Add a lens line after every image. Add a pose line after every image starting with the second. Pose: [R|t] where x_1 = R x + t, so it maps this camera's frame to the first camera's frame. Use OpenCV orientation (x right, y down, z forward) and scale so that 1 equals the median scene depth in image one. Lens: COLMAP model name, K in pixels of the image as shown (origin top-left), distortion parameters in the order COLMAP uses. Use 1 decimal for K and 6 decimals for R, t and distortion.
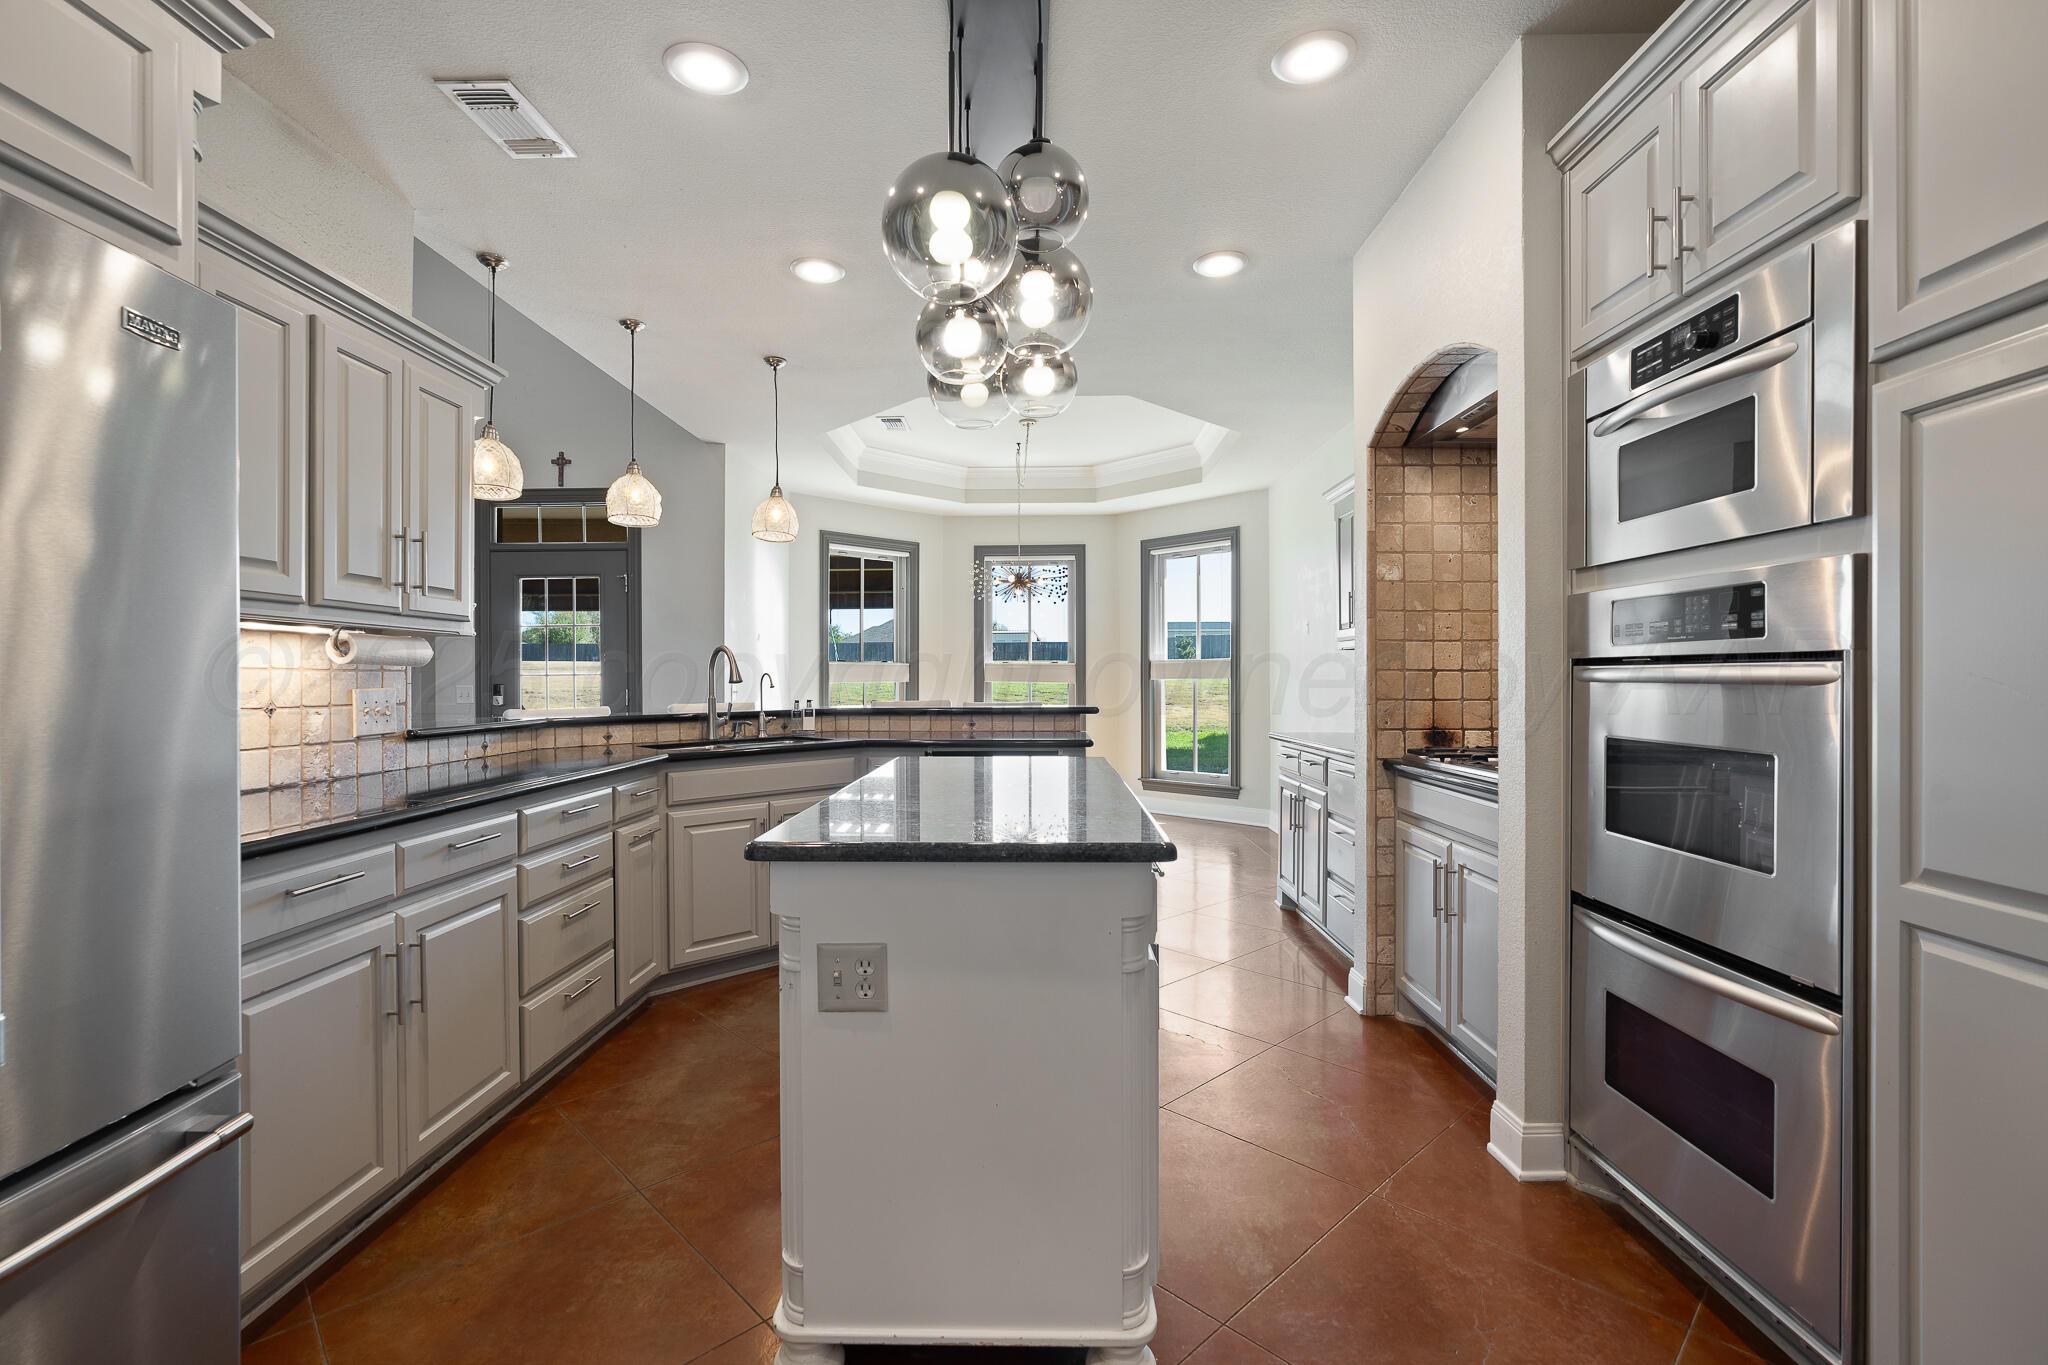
lens RADIAL K [[925.0, 0, 1026.3], [0, 925.0, 678.9], [0, 0, 1]] dist [-0.012798, 0.003048]
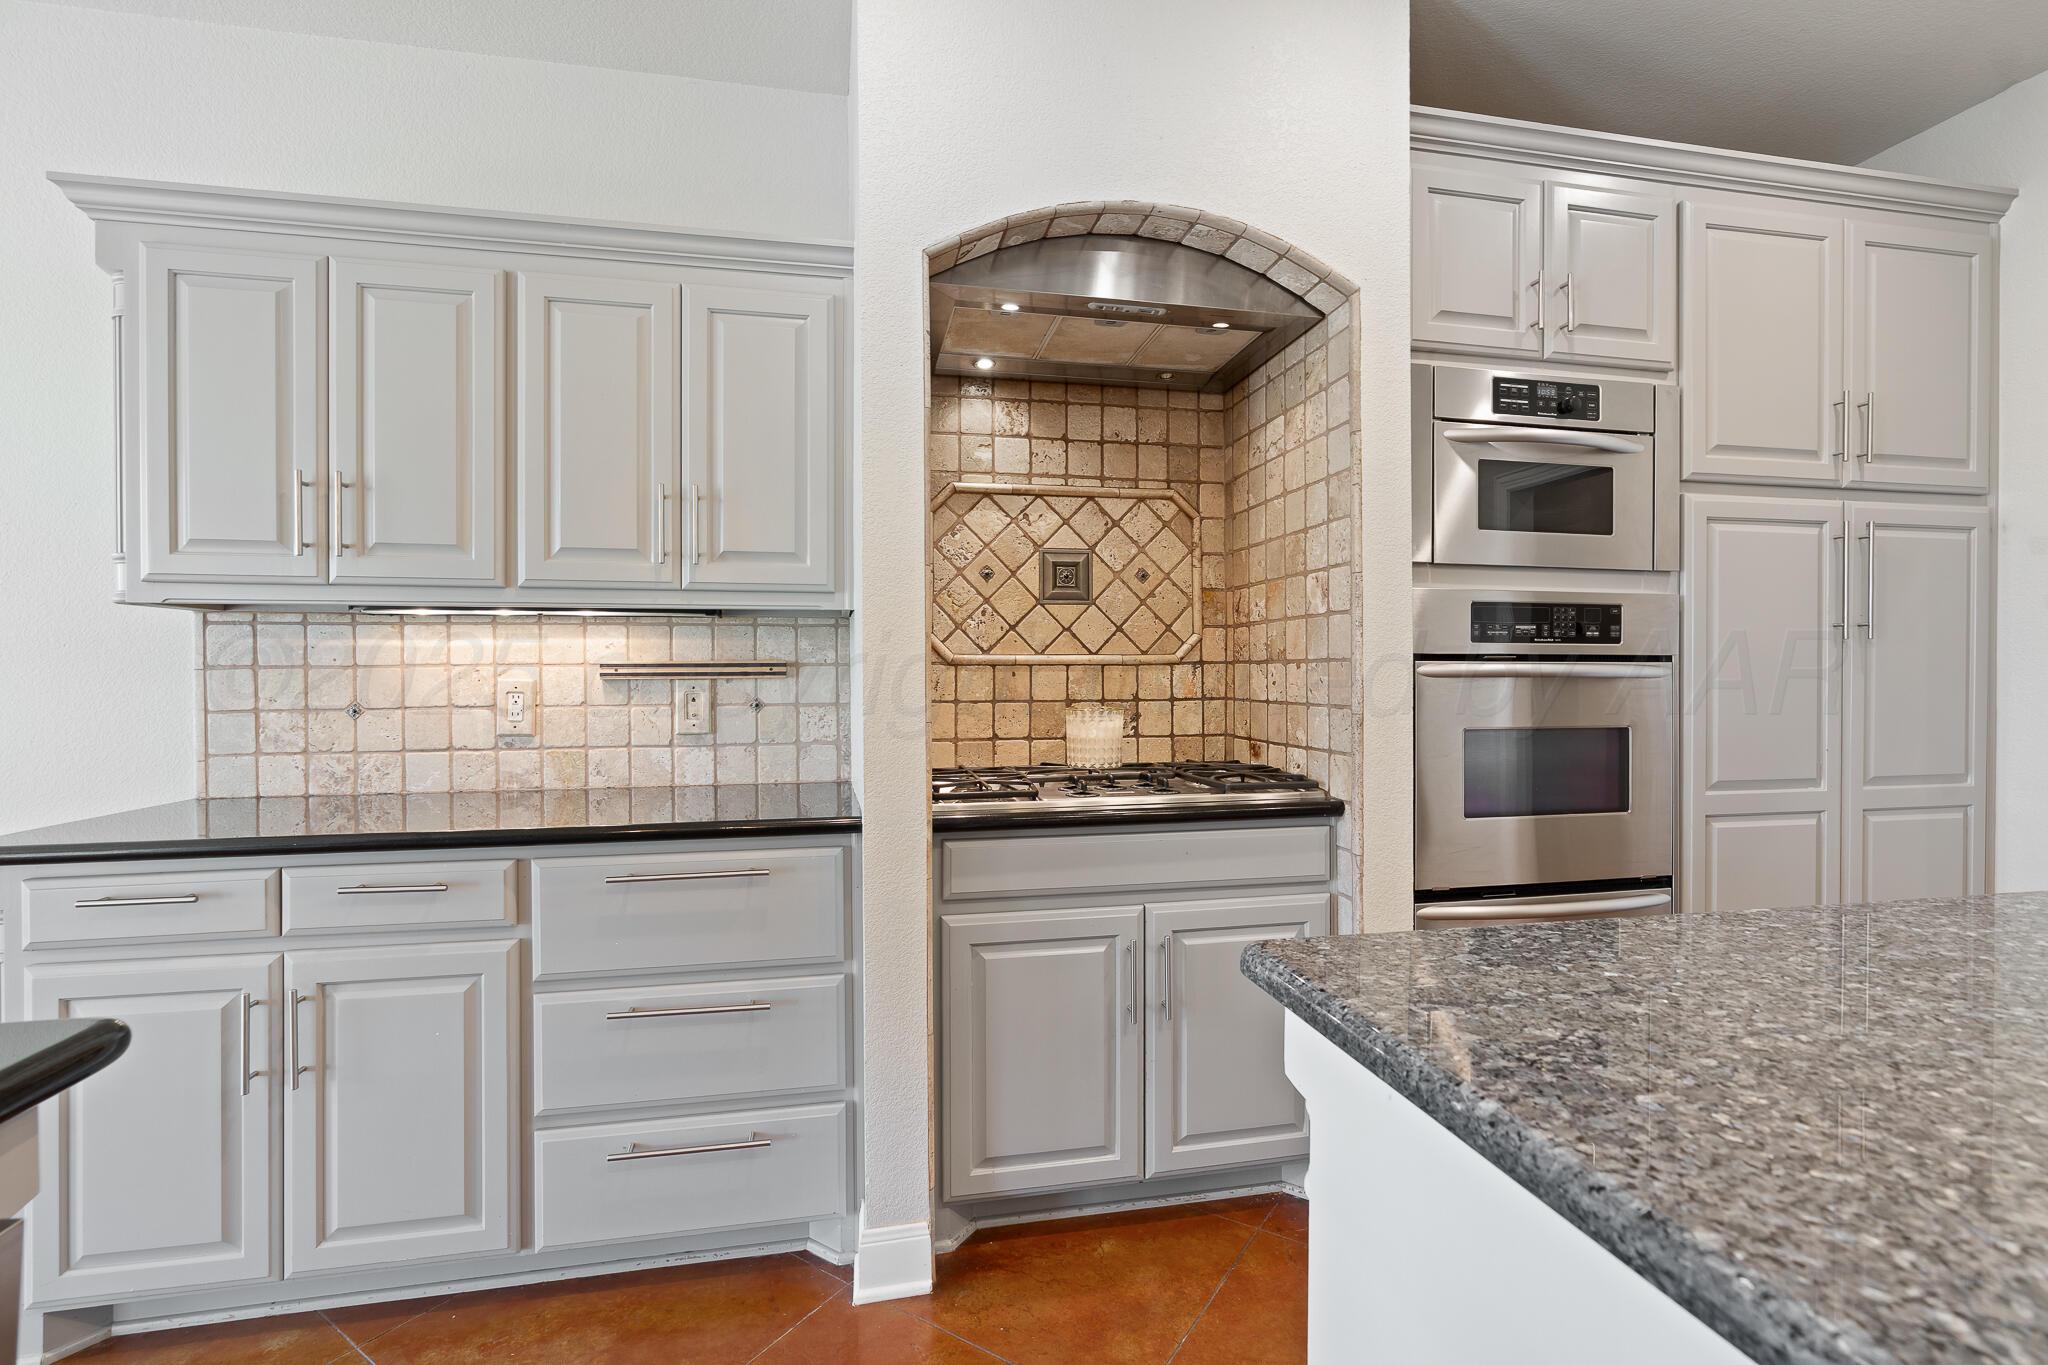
lens RADIAL K [[925.0, 0, 1026.8], [0, 925.0, 675.2], [0, 0, 1]] dist [-0.012798, 0.003048]
pose [[-0.208623, 0.001113, 0.977995, -0.349632], [0.003780, 0.999993, -0.000332, -0.000508], [-0.977989, 0.003628, -0.208626, 2.019112]]
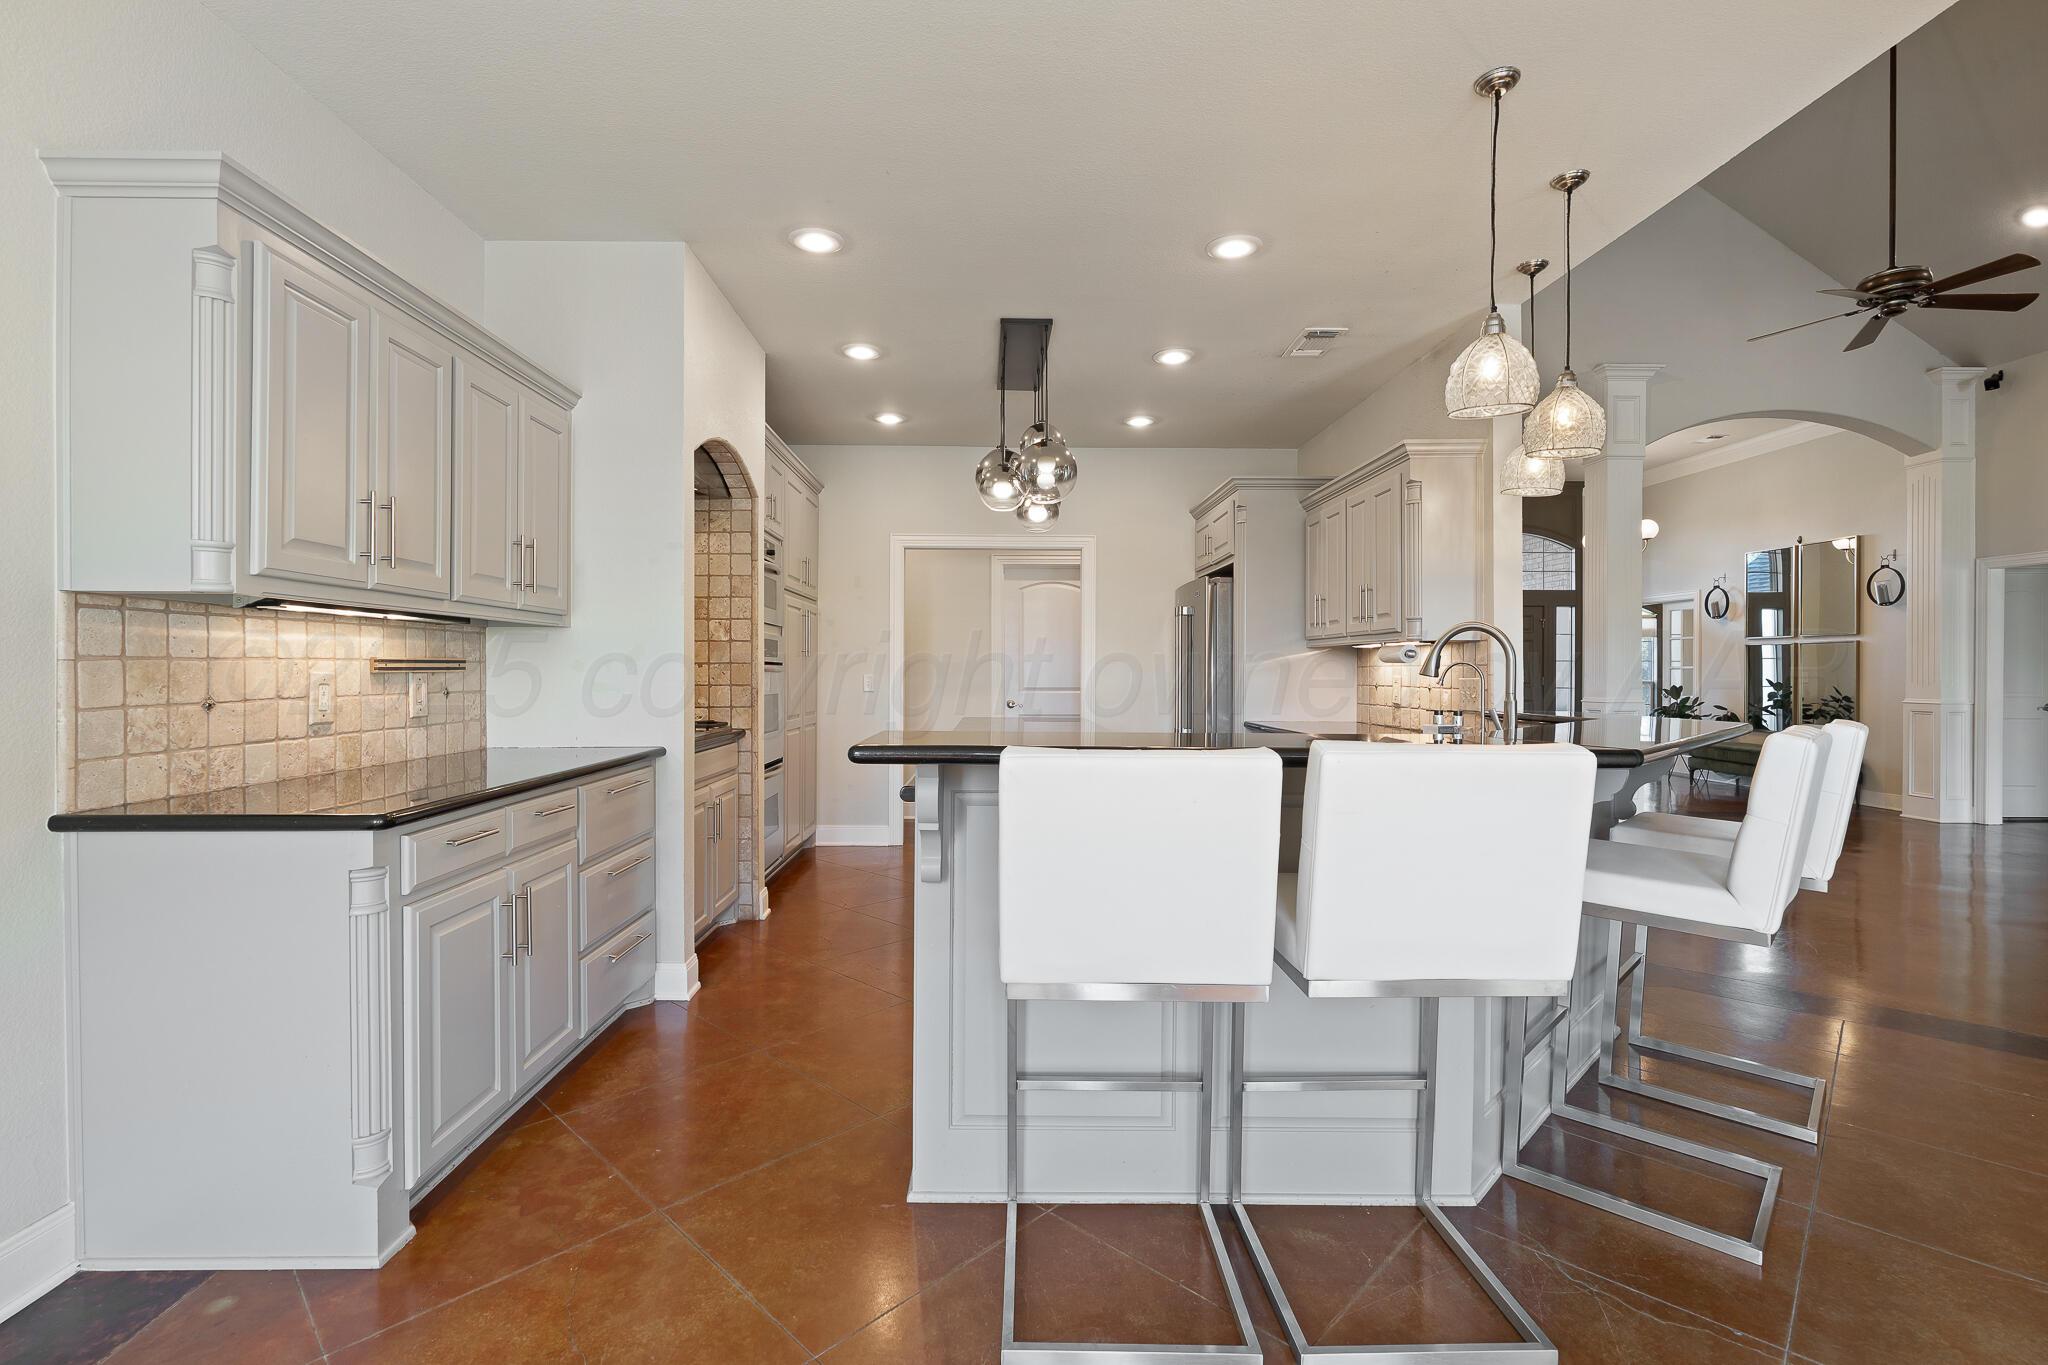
lens RADIAL K [[925.0, 0, 1020.5], [0, 925.0, 680.1], [0, 0, 1]] dist [-0.012798, 0.003048]
pose [[-0.999355, 0.001379, -0.035882, 0.046940], [0.000993, 0.999941, 0.010796, 0.000007], [0.035894, 0.010753, -0.999298, 3.910089]]
